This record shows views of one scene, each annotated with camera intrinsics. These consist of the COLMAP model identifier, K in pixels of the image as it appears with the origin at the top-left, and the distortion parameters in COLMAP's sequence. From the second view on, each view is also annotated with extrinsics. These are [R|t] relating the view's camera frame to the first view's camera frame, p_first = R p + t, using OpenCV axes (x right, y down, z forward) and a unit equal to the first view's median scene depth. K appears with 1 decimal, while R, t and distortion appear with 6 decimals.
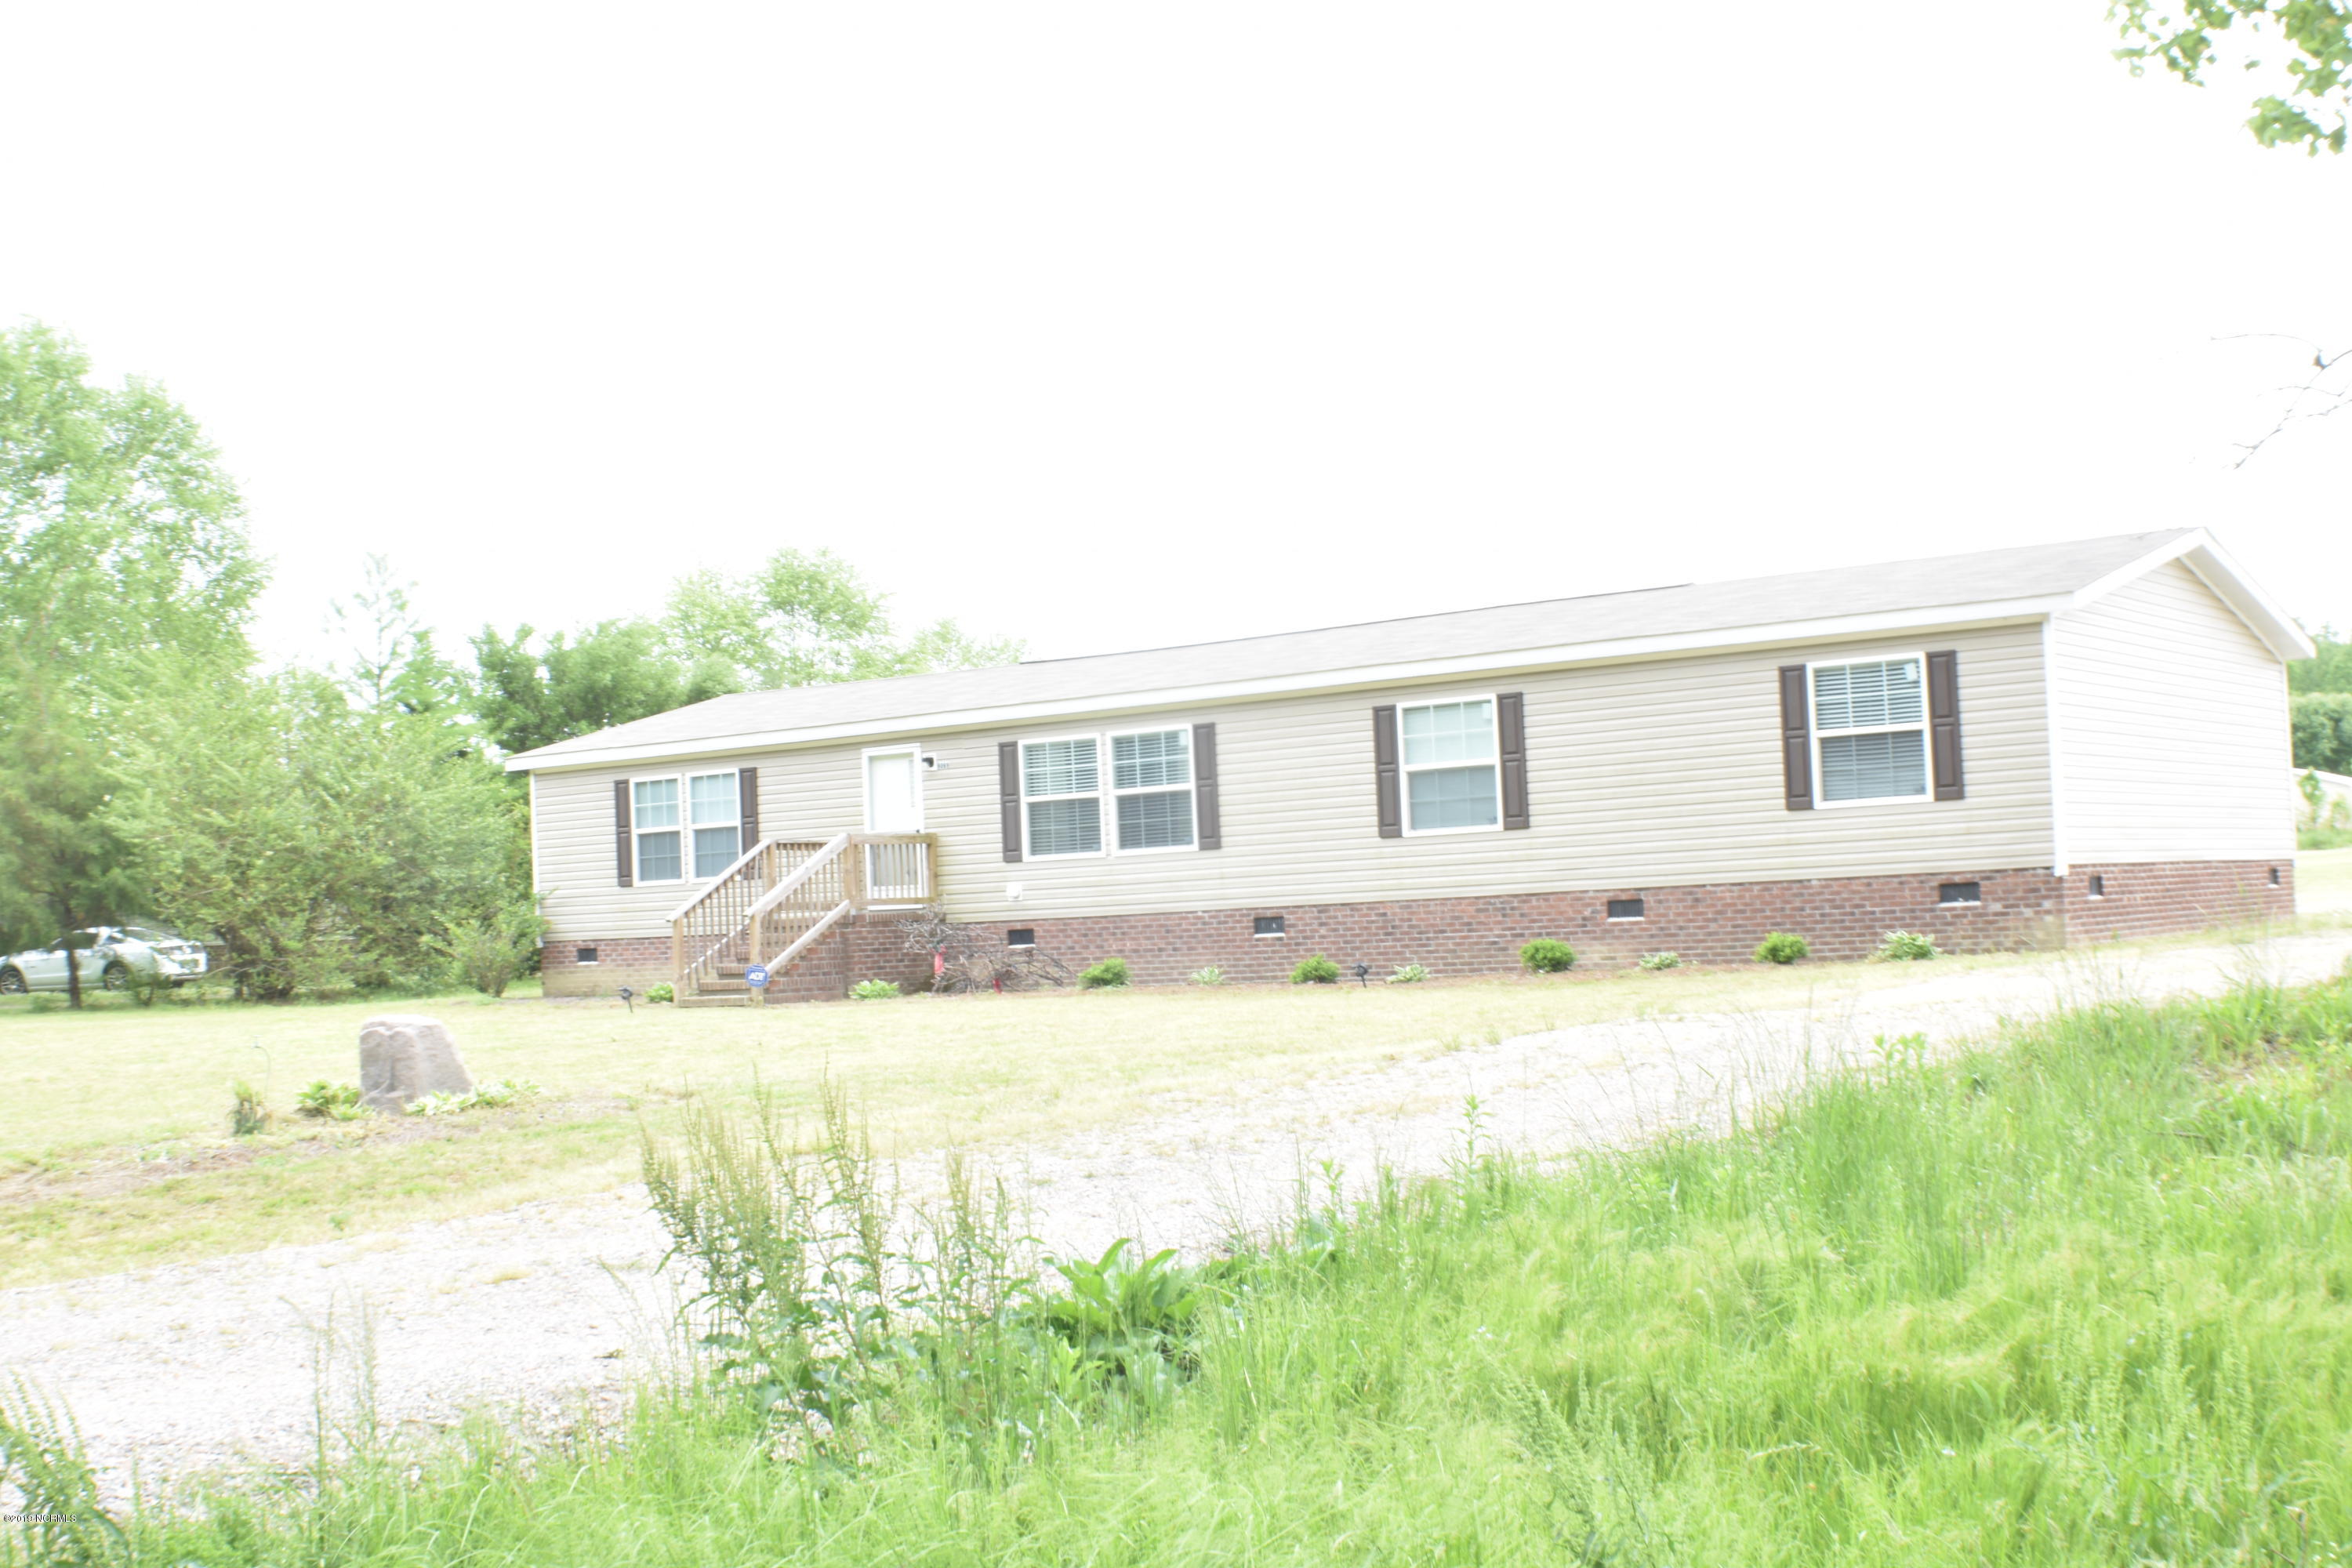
lens RADIAL K [[3871.8, 0, 1175.9], [0, 3871.8, 738.2], [0, 0, 1]] dist [-0.186337, -0.000735]
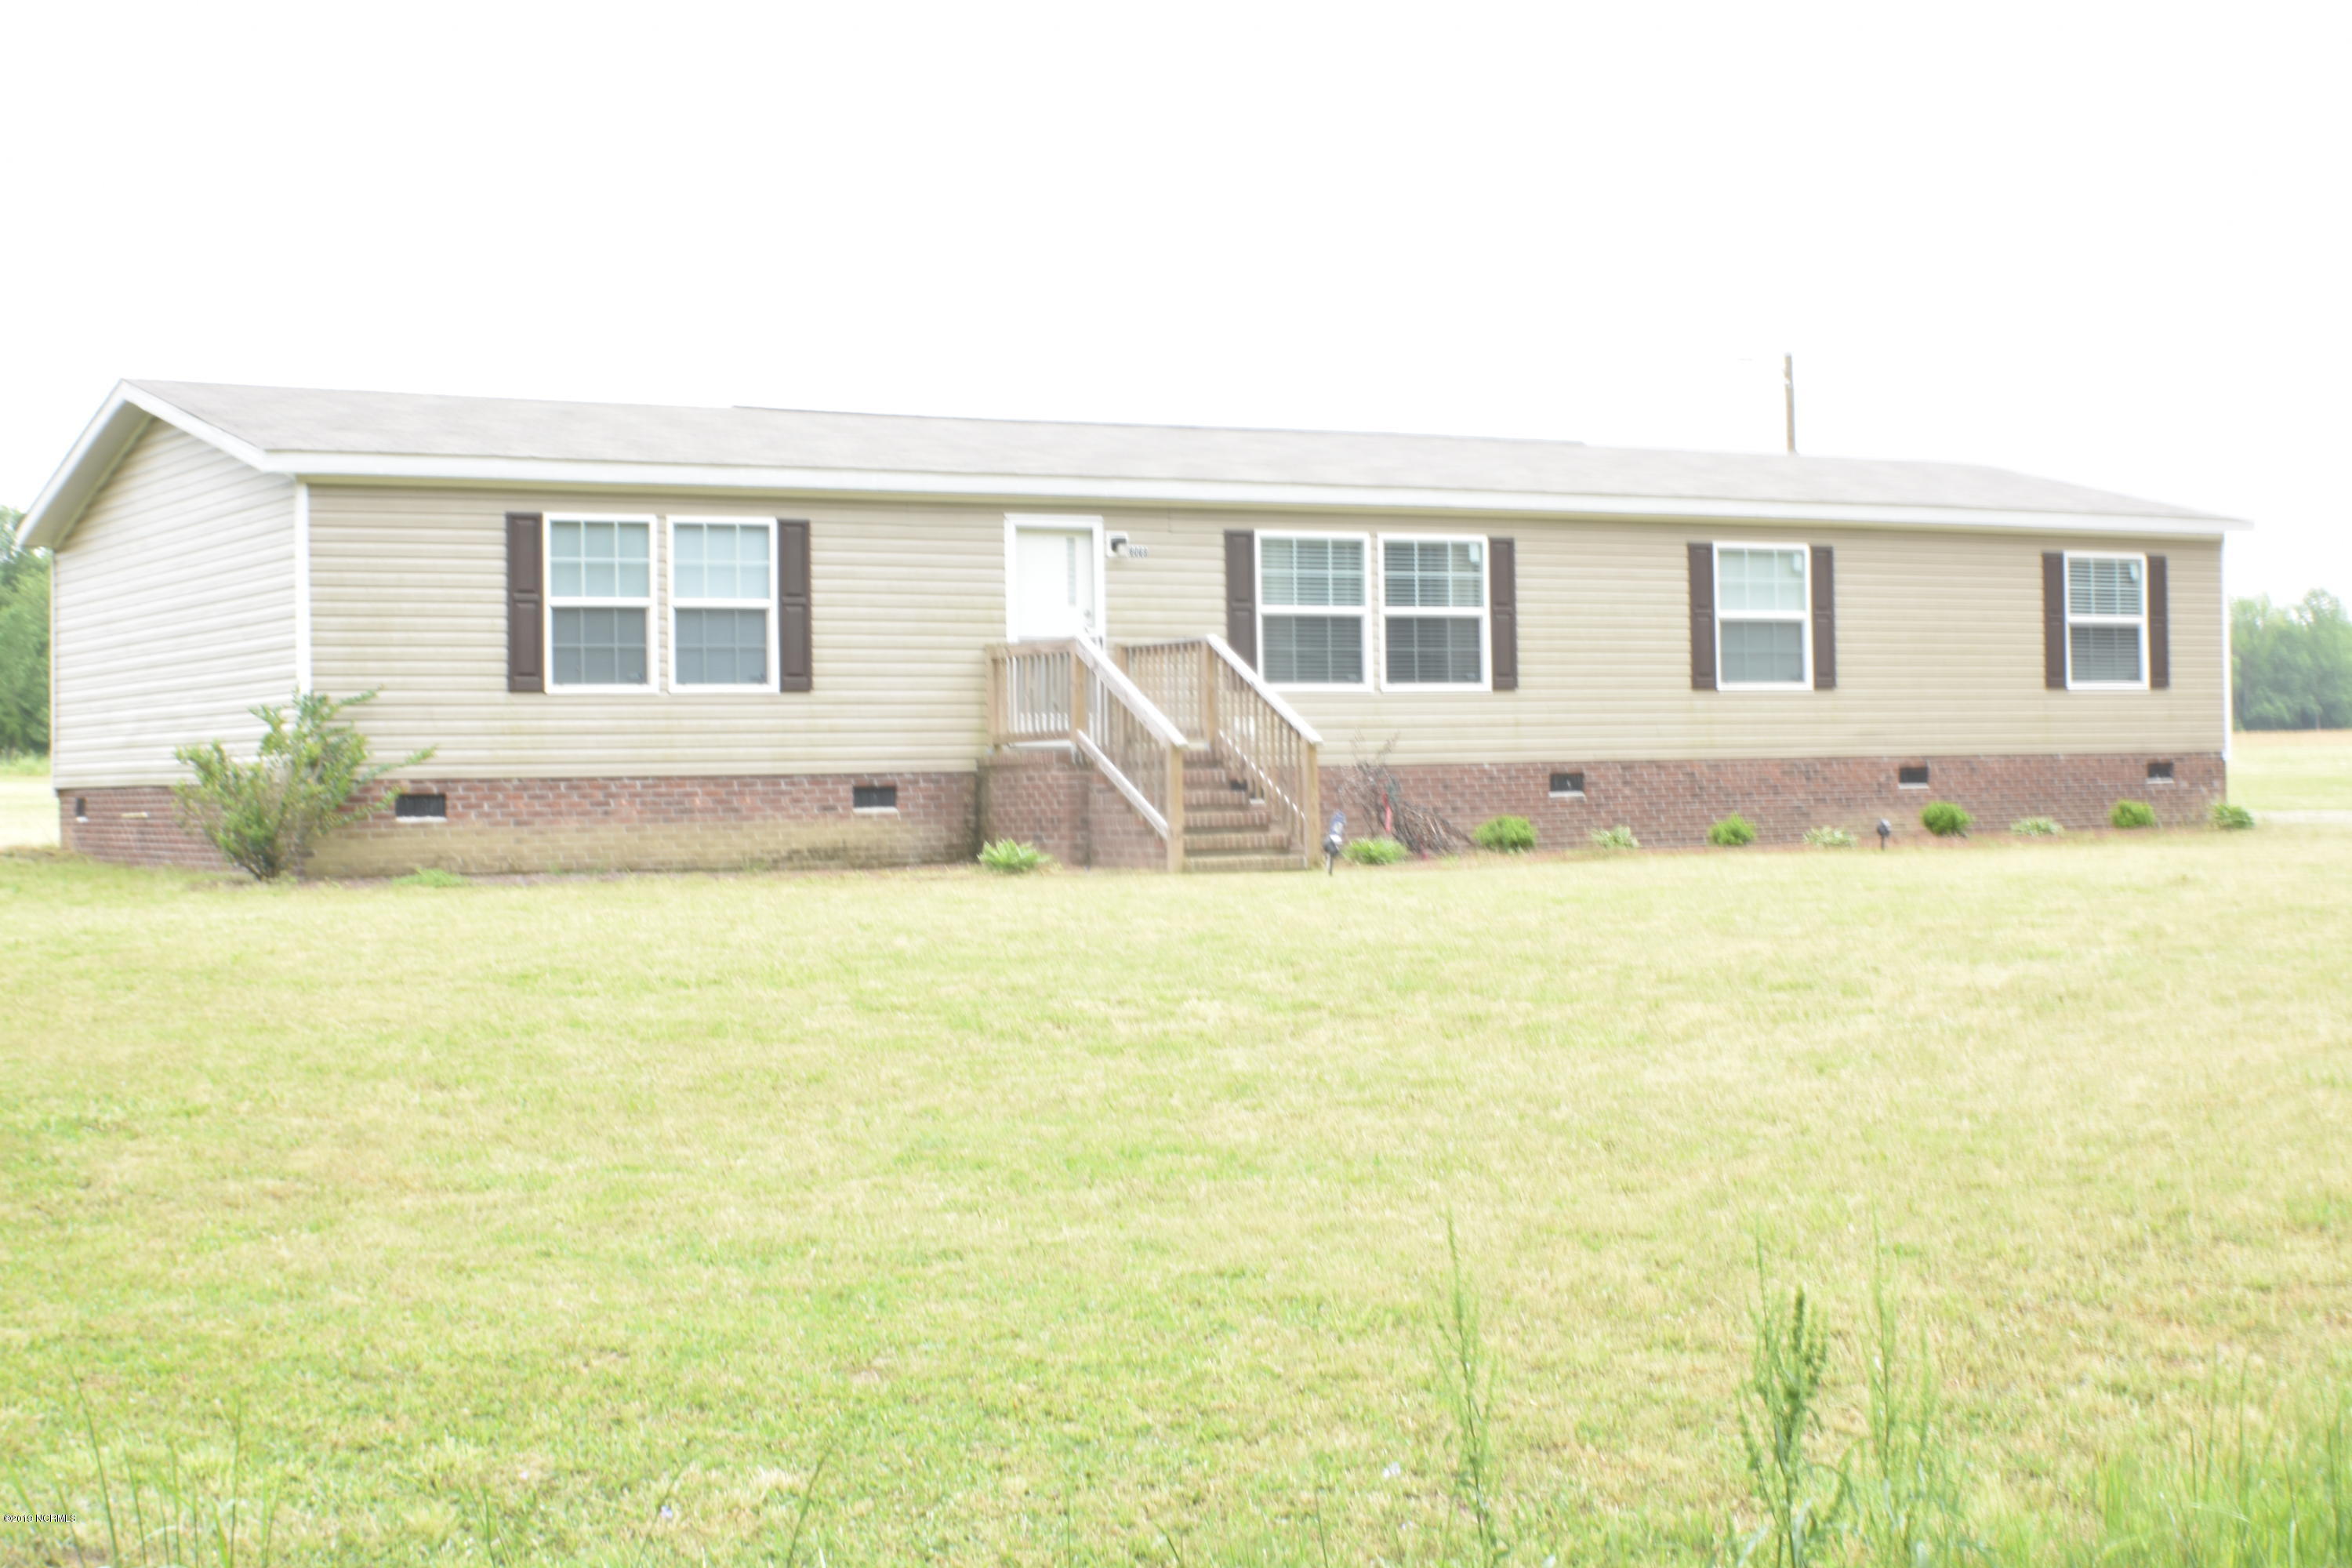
lens RADIAL K [[4530.1, 0, 1176.0], [0, 4530.1, 784.0], [0, 0, 1]] dist [-0.141481, -0.046000]
pose [[0.119498, 0.044298, 0.991846, -0.950681], [-0.034544, 0.998585, -0.040437, 0.089407], [-0.992233, -0.029431, 0.120859, 0.938547]]
